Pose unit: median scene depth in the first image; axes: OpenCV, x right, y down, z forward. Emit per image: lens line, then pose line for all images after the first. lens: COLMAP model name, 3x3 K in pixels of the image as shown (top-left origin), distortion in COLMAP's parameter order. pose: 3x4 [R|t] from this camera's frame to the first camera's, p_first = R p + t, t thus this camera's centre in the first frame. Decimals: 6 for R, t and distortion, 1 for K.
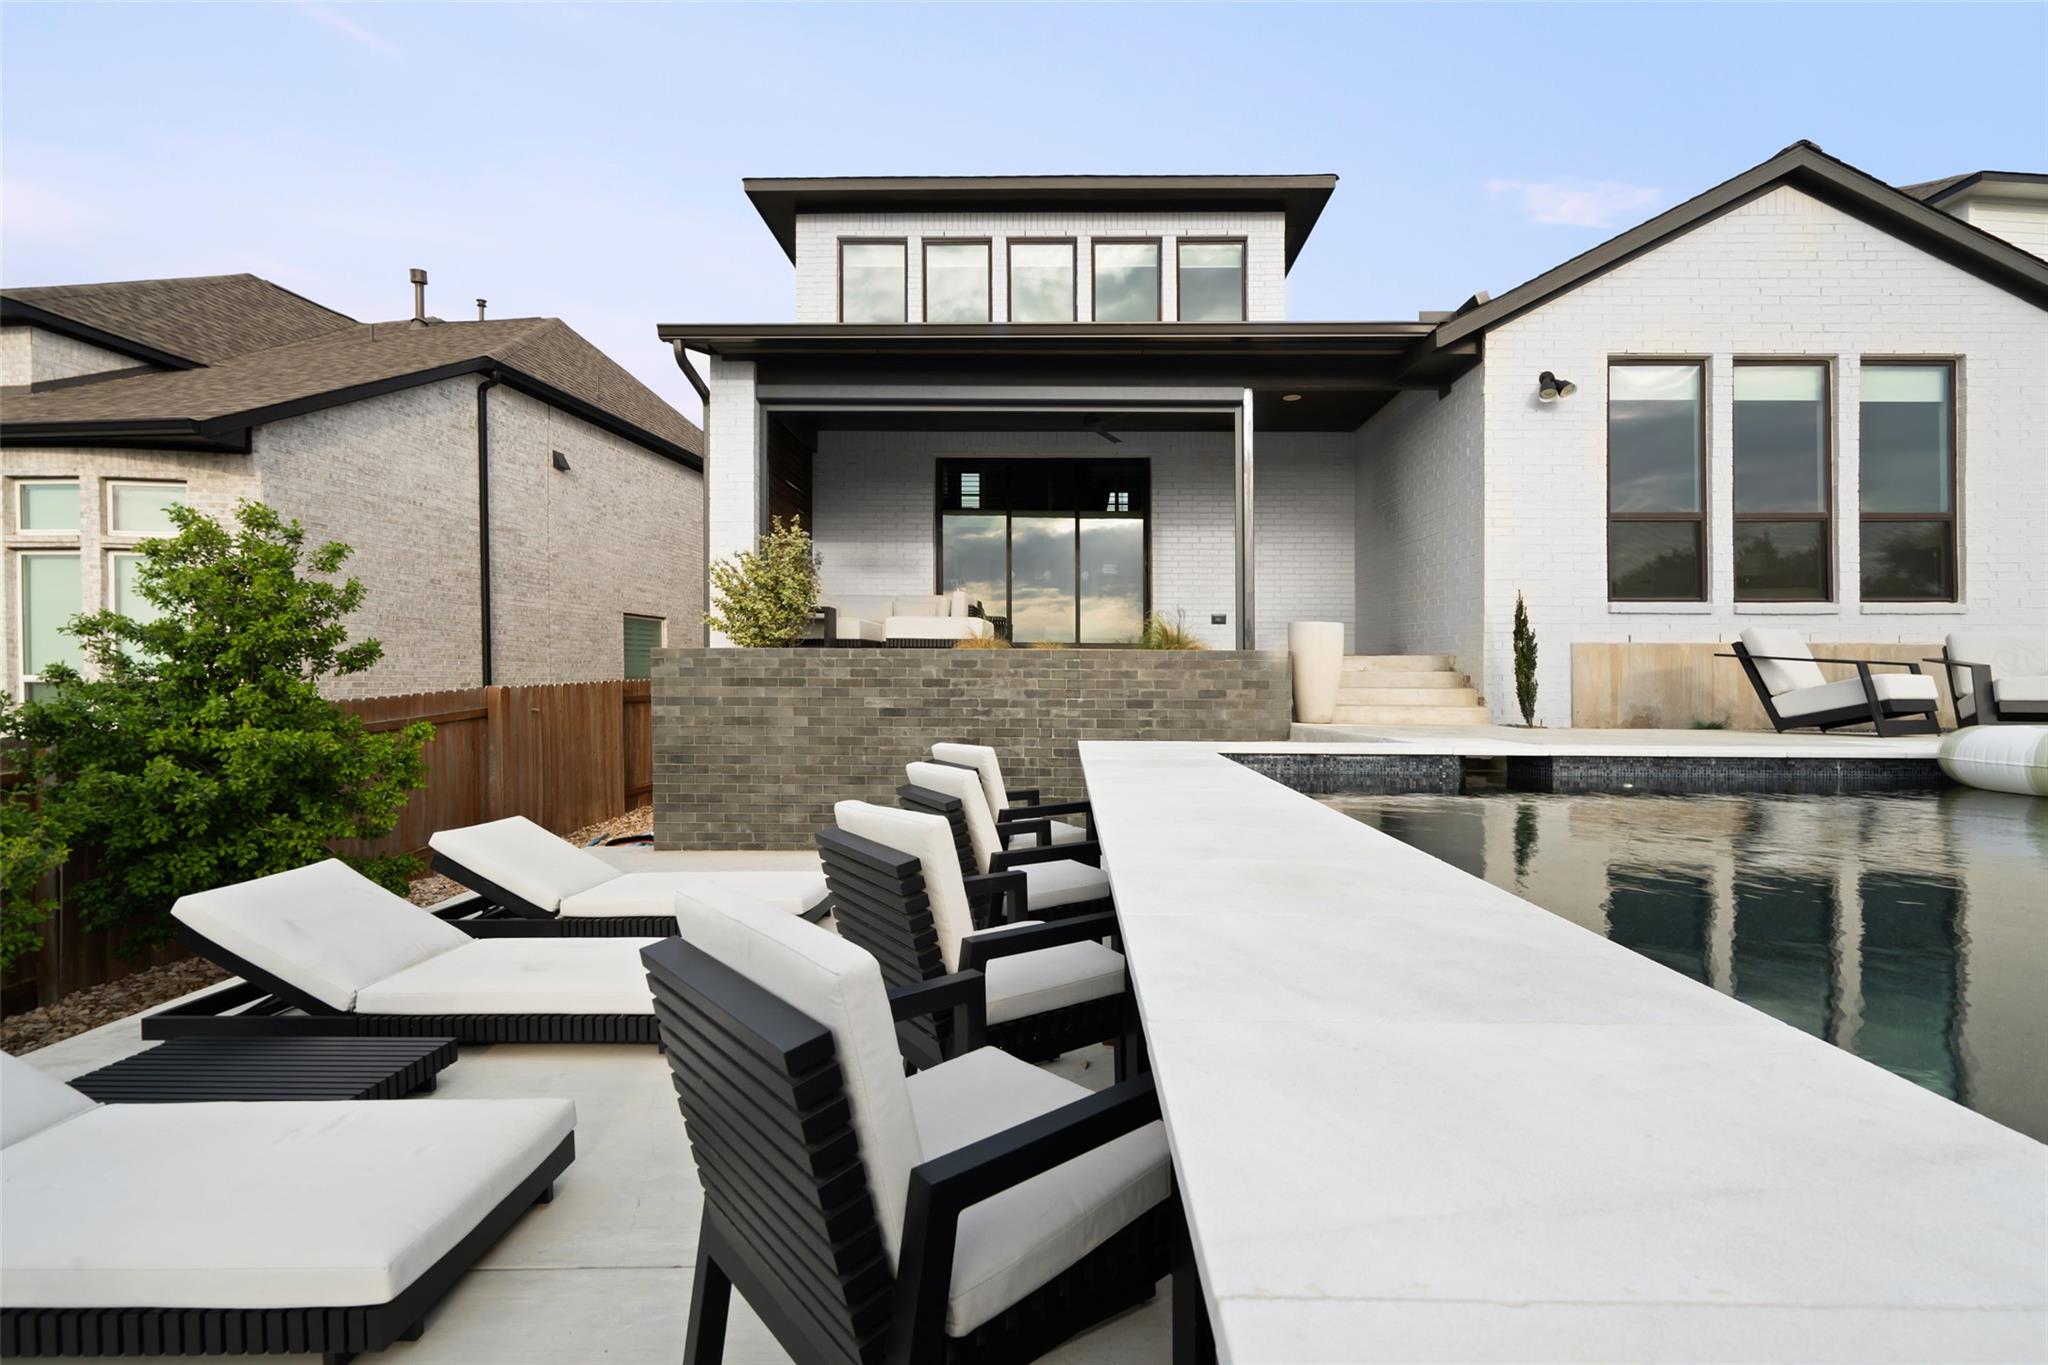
lens RADIAL K [[926.8, 0, 1037.7], [0, 926.8, 679.6], [0, 0, 1]] dist [-0.005255, 0.000275]
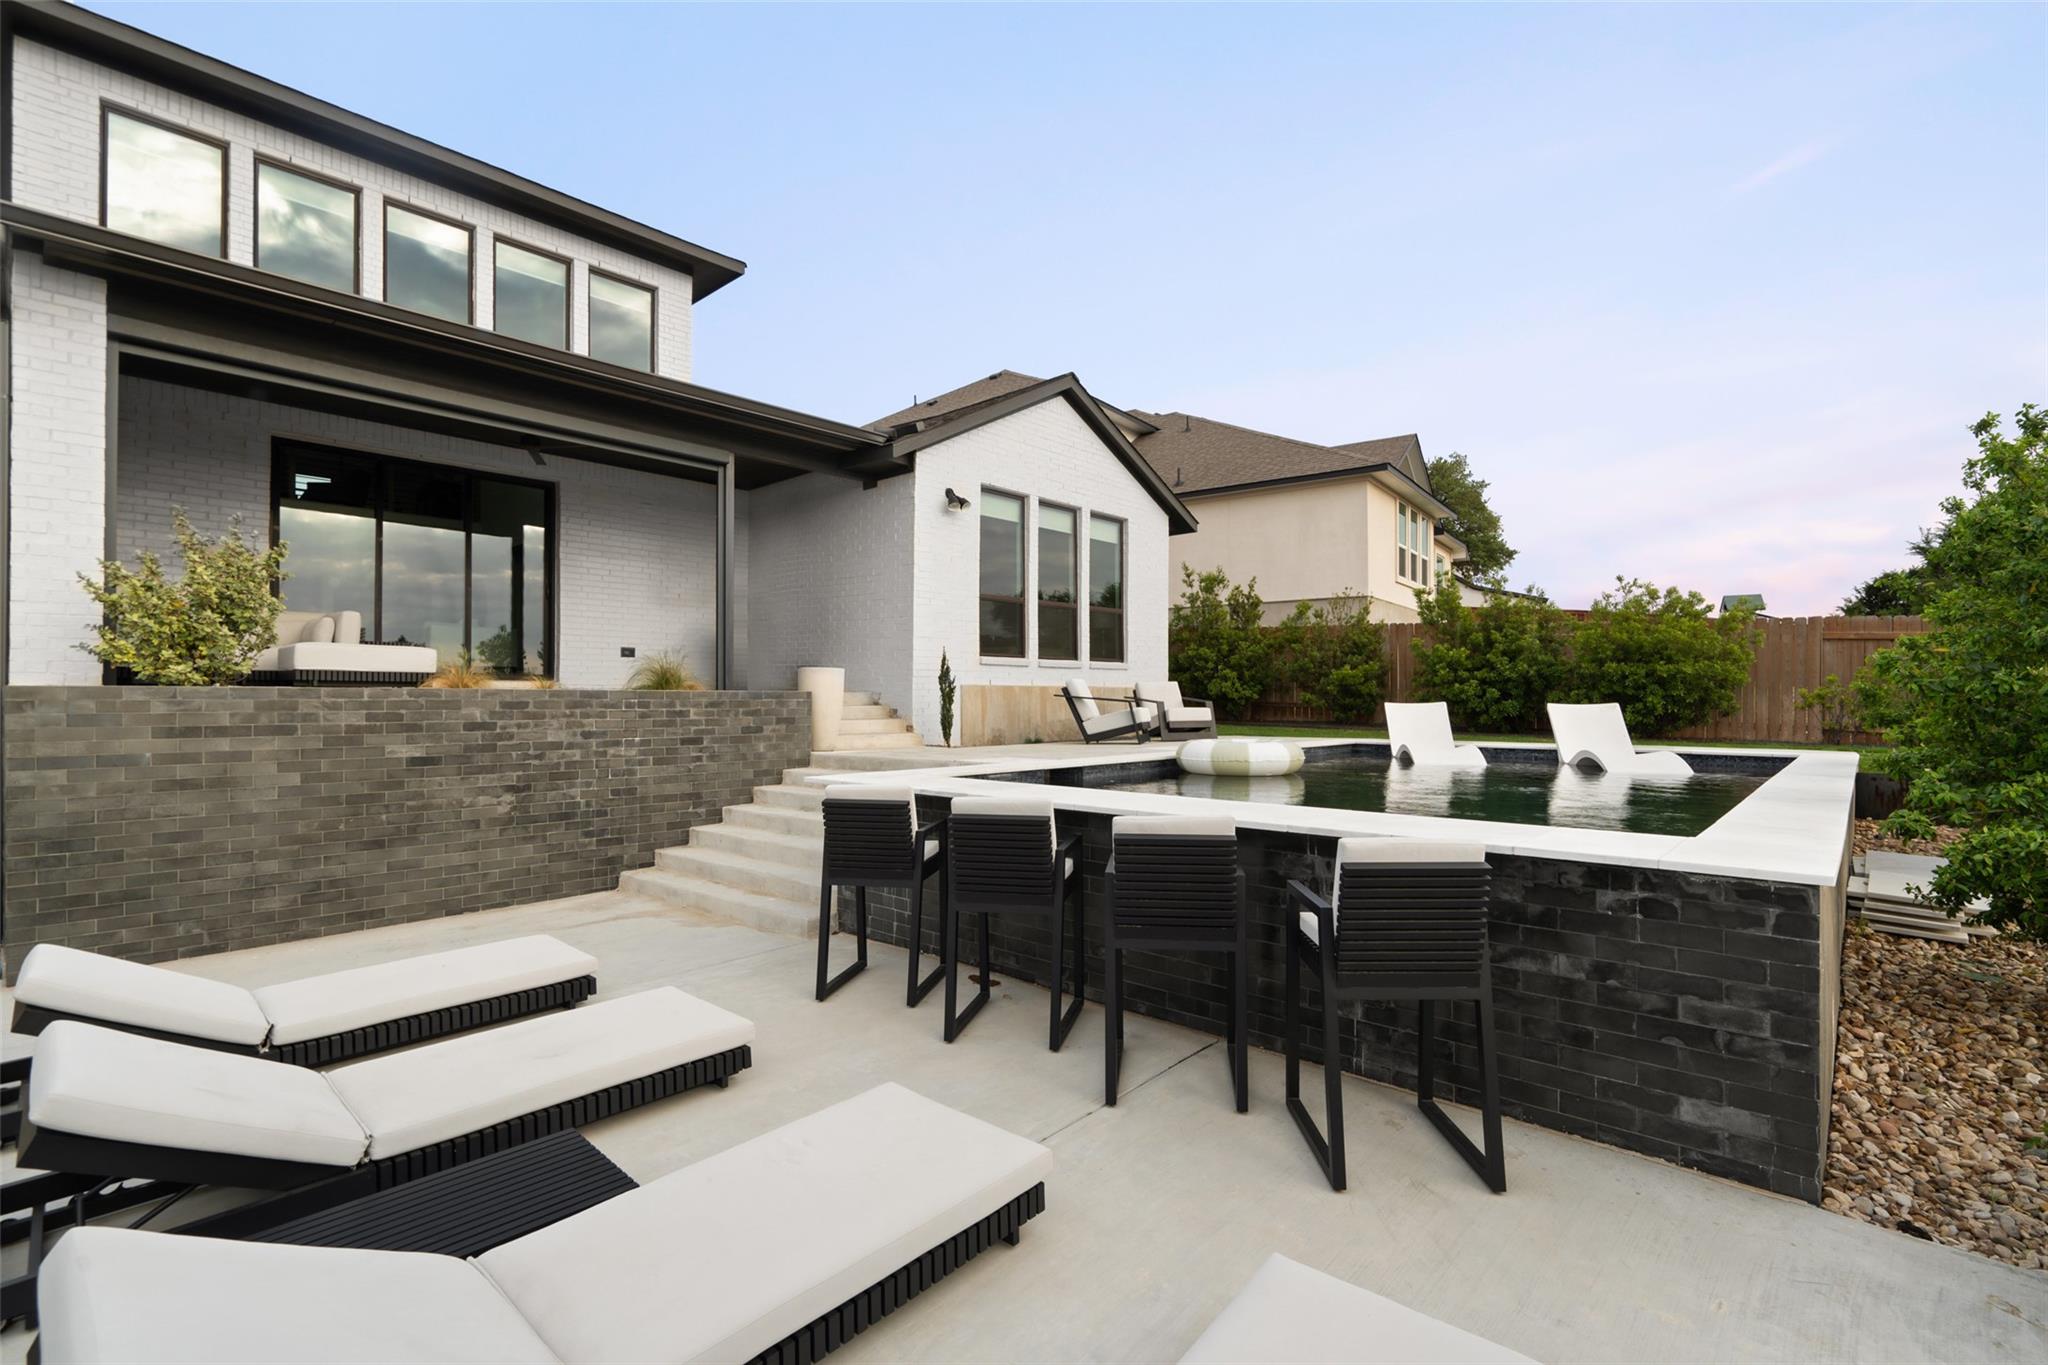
lens RADIAL K [[916.2, 0, 1024.0], [0, 916.2, 682.5], [0, 0, 1]] dist [0.001529, 0.000442]
pose [[0.668434, 0.008819, 0.743719, -0.387271], [0.002864, 0.999892, -0.014431, -0.022869], [-0.743766, 0.011777, 0.668337, 0.003654]]
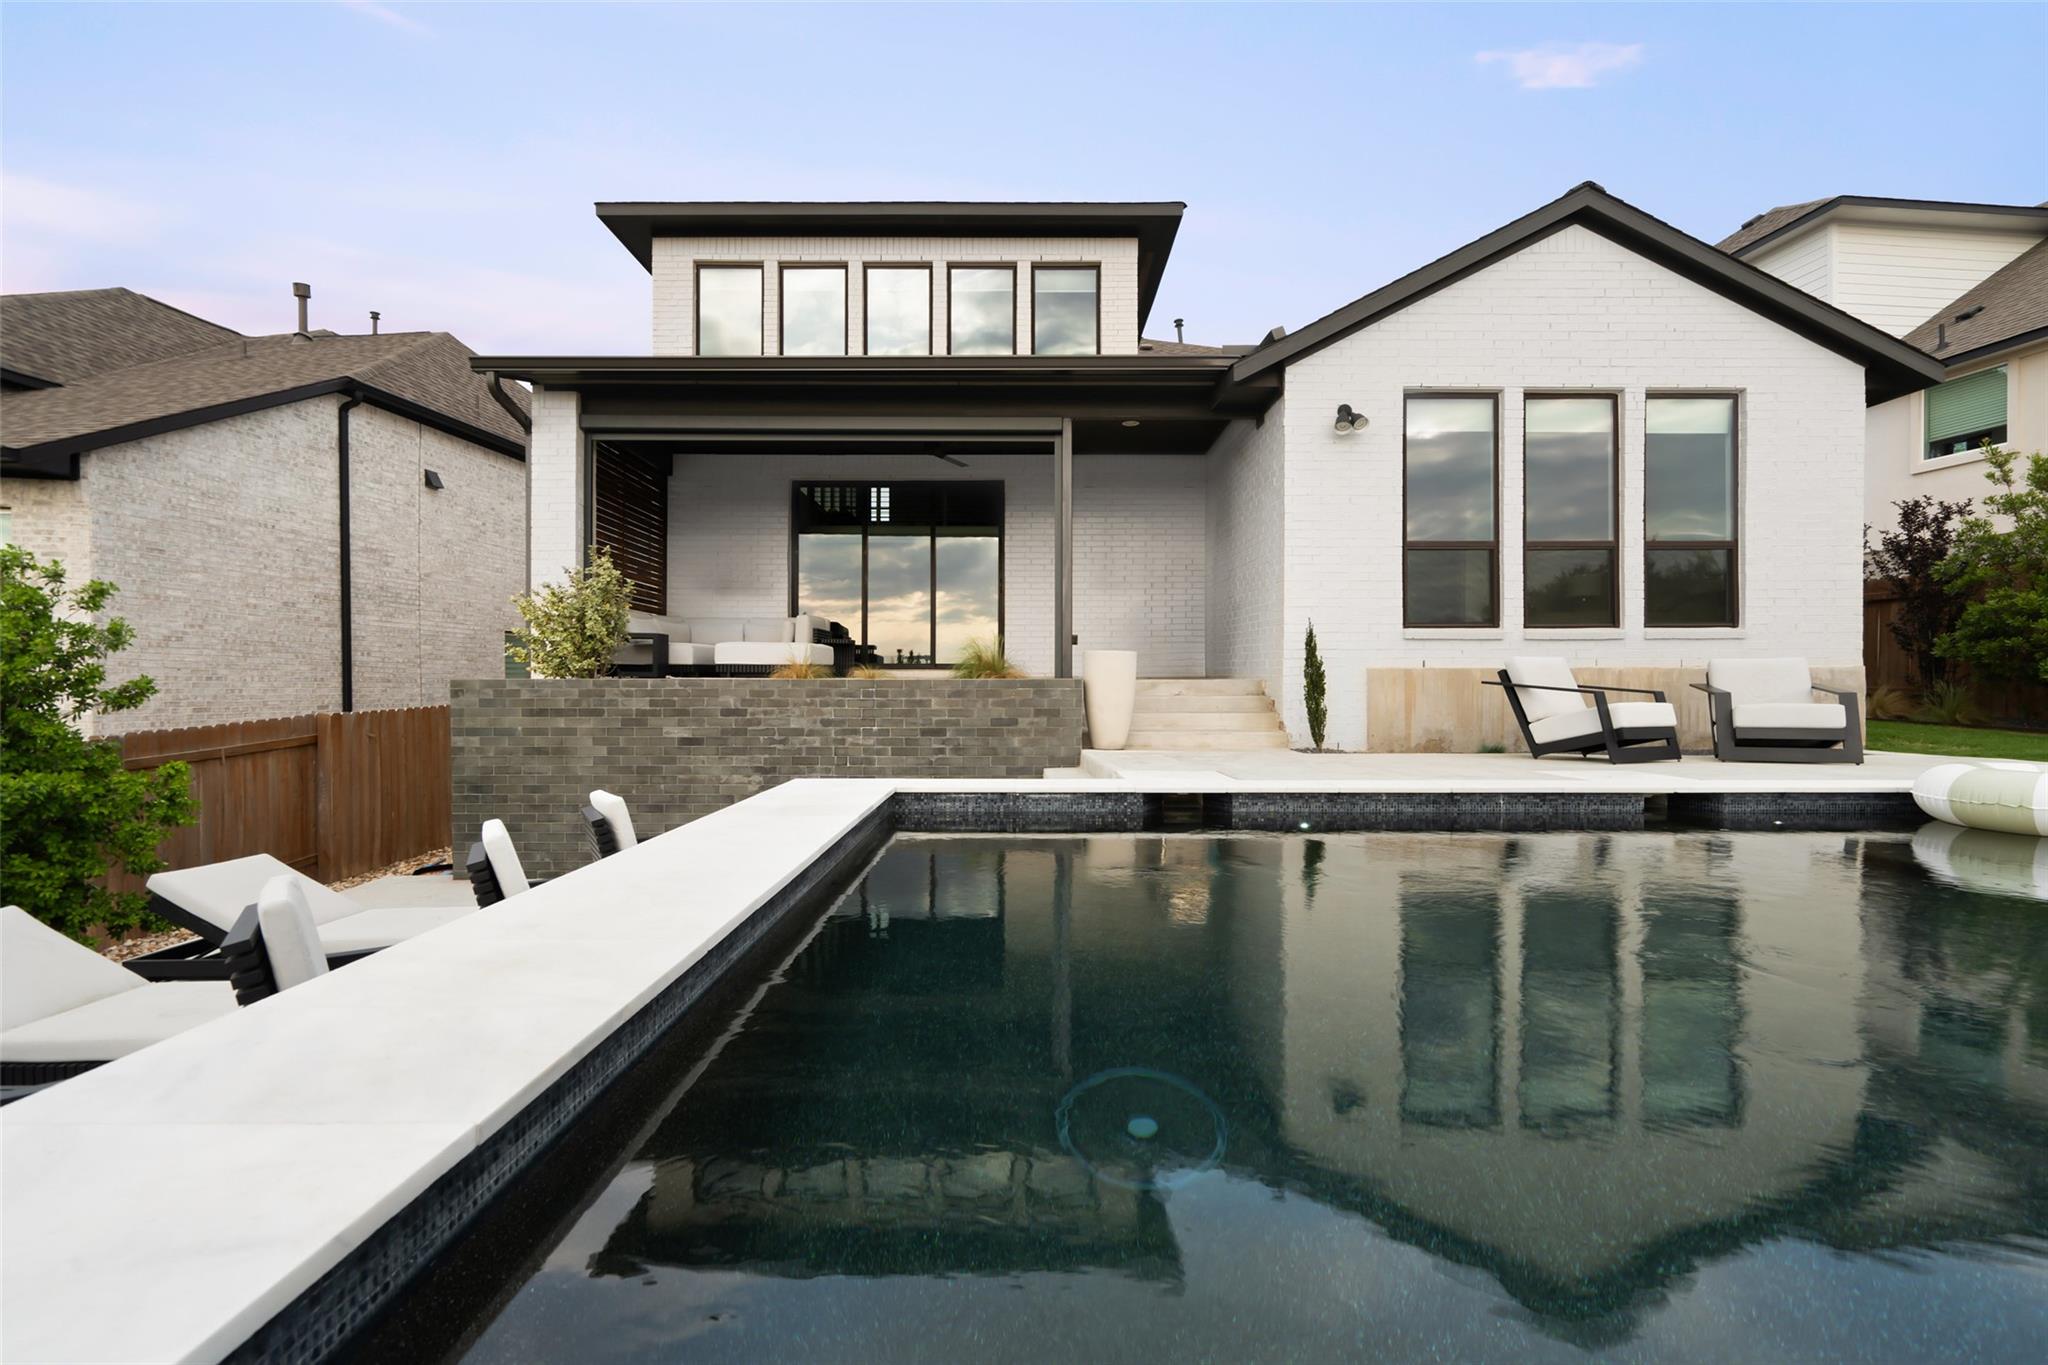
lens RADIAL K [[933.5, 0, 1024.0], [0, 933.5, 682.5], [0, 0, 1]] dist [-0.002733, -0.000390]
pose [[0.999734, -0.004841, 0.022540, 0.171308], [0.004880, 0.999987, -0.001688, -0.023973], [-0.022531, 0.001797, 0.999745, -0.029460]]
